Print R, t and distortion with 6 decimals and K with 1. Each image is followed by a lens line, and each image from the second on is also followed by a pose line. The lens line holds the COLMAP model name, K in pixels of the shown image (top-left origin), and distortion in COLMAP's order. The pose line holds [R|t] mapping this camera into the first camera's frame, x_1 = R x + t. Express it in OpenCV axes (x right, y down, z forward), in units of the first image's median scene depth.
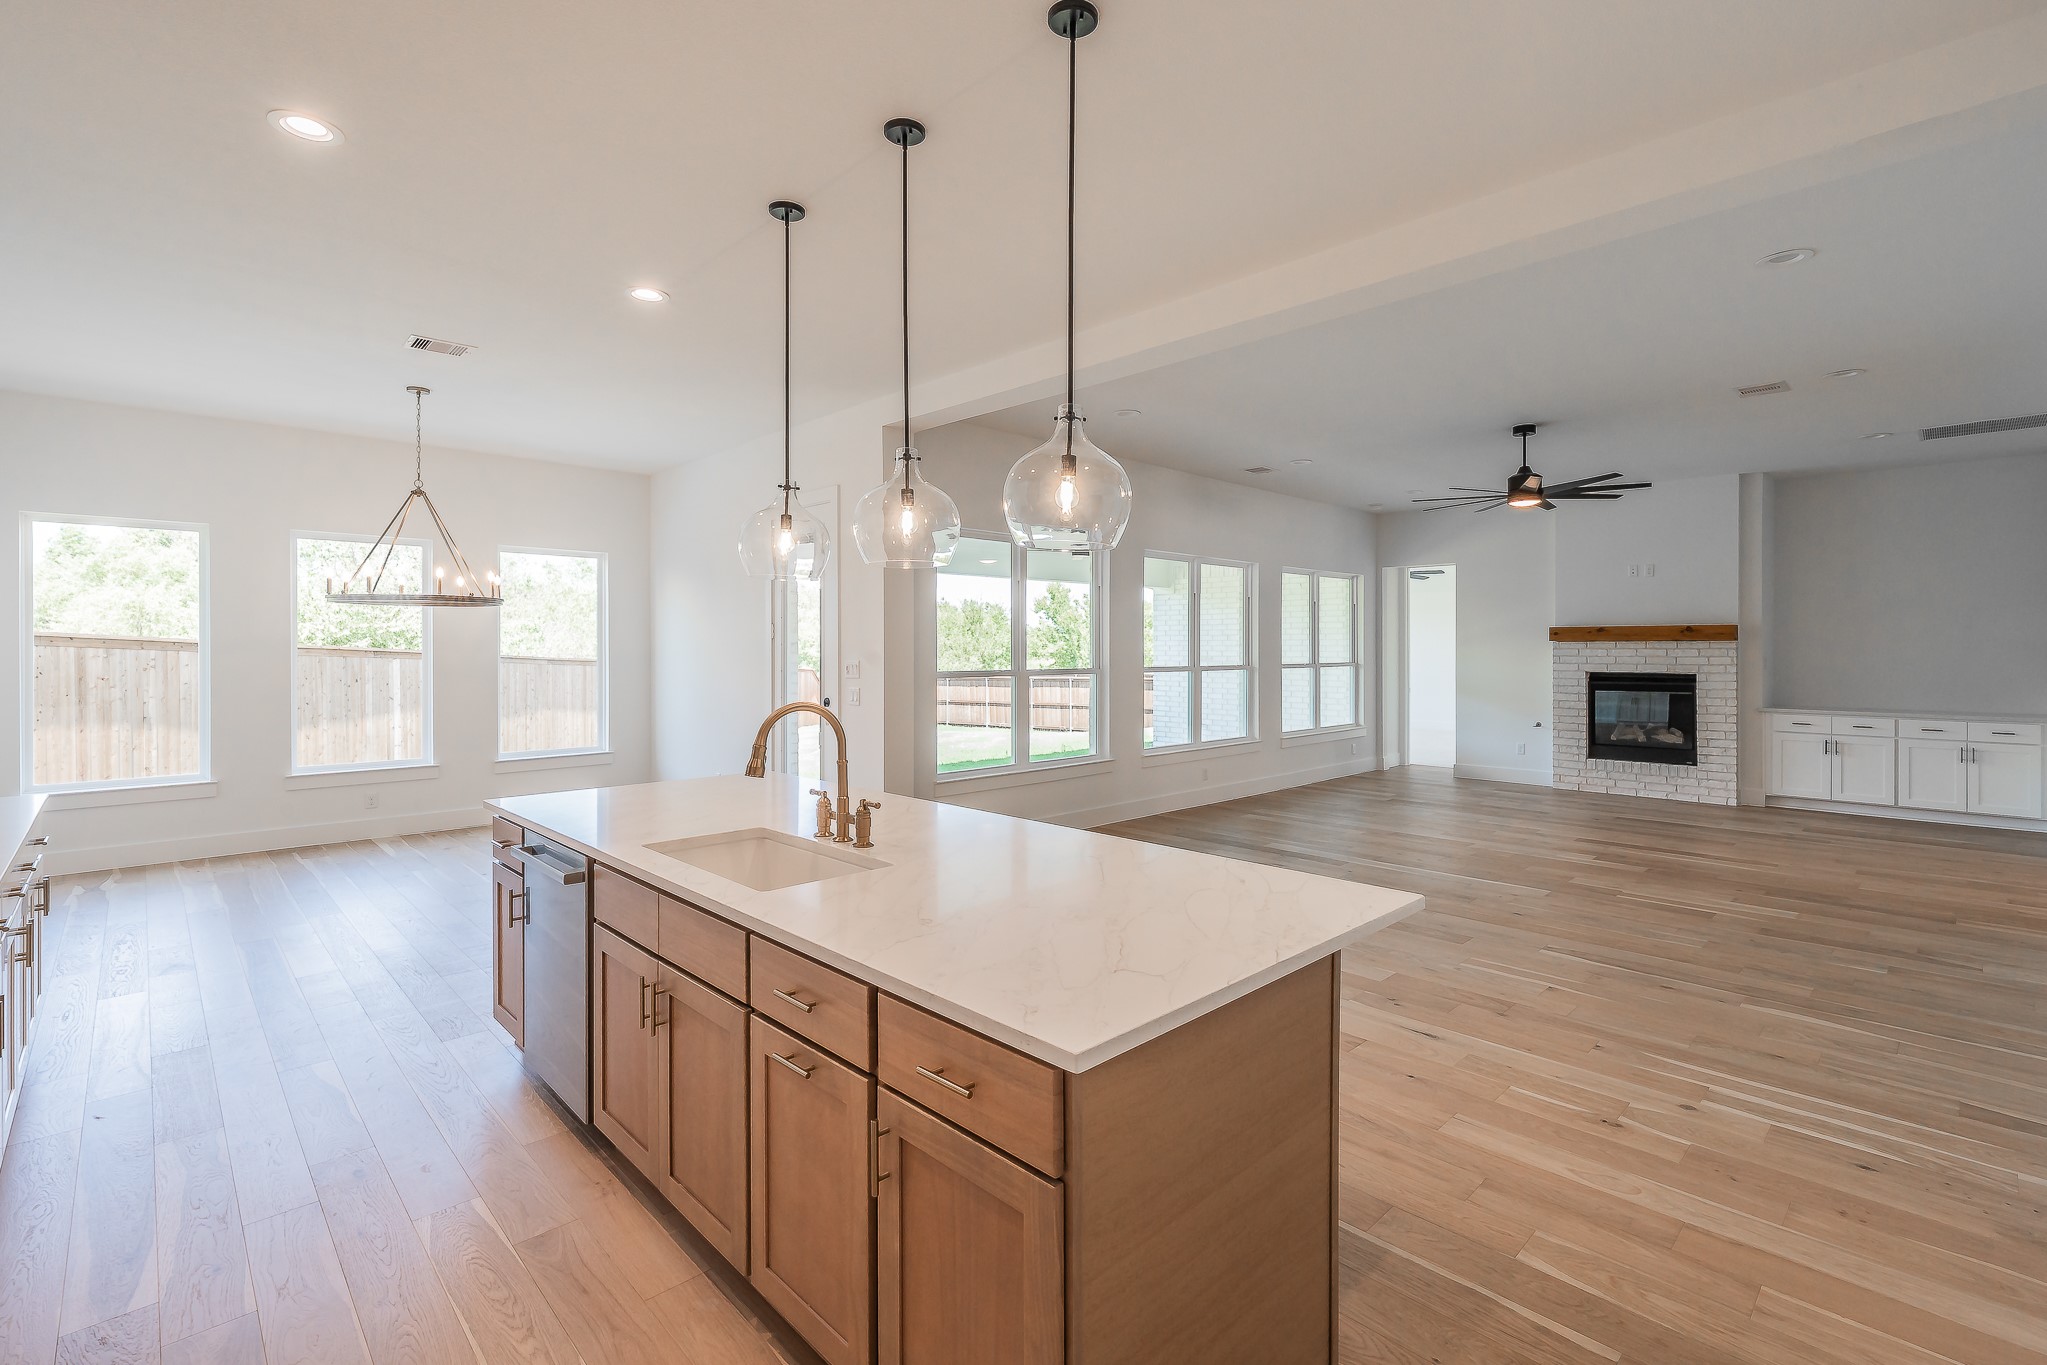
lens RADIAL K [[917.6, 0, 1038.5], [0, 917.6, 653.3], [0, 0, 1]] dist [-0.000943, 0.000404]
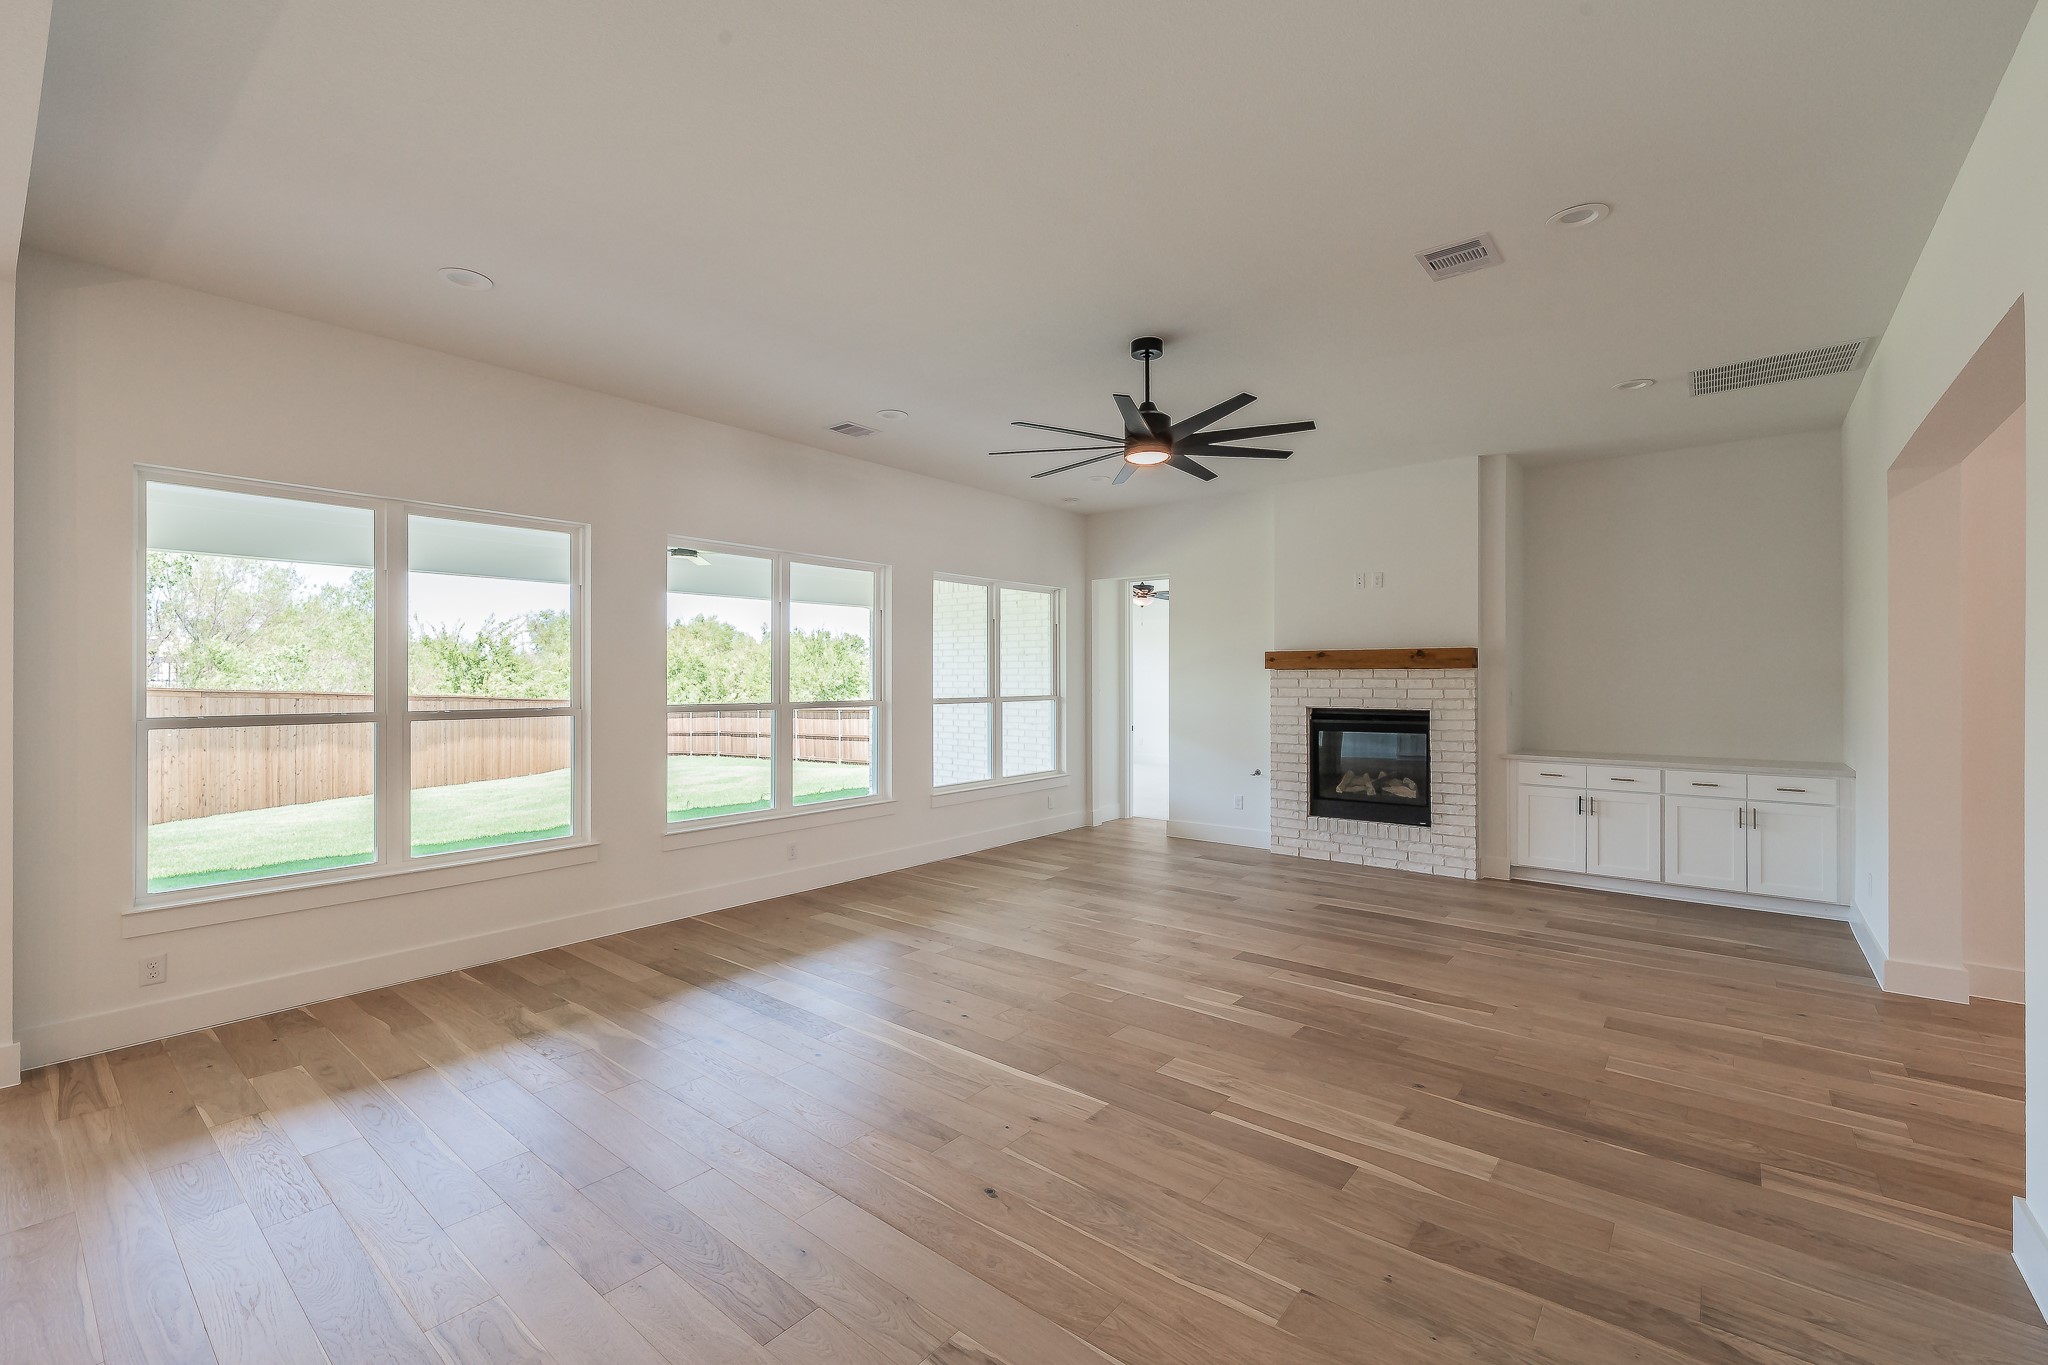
lens RADIAL K [[859.4, 0, 1024.0], [0, 859.4, 682.5], [0, 0, 1]] dist [0.002961, -0.000019]
pose [[0.994530, -0.000291, 0.104455, 0.291066], [0.000332, 1.000000, -0.000378, -0.001382], [-0.104455, 0.000411, 0.994530, 0.300143]]
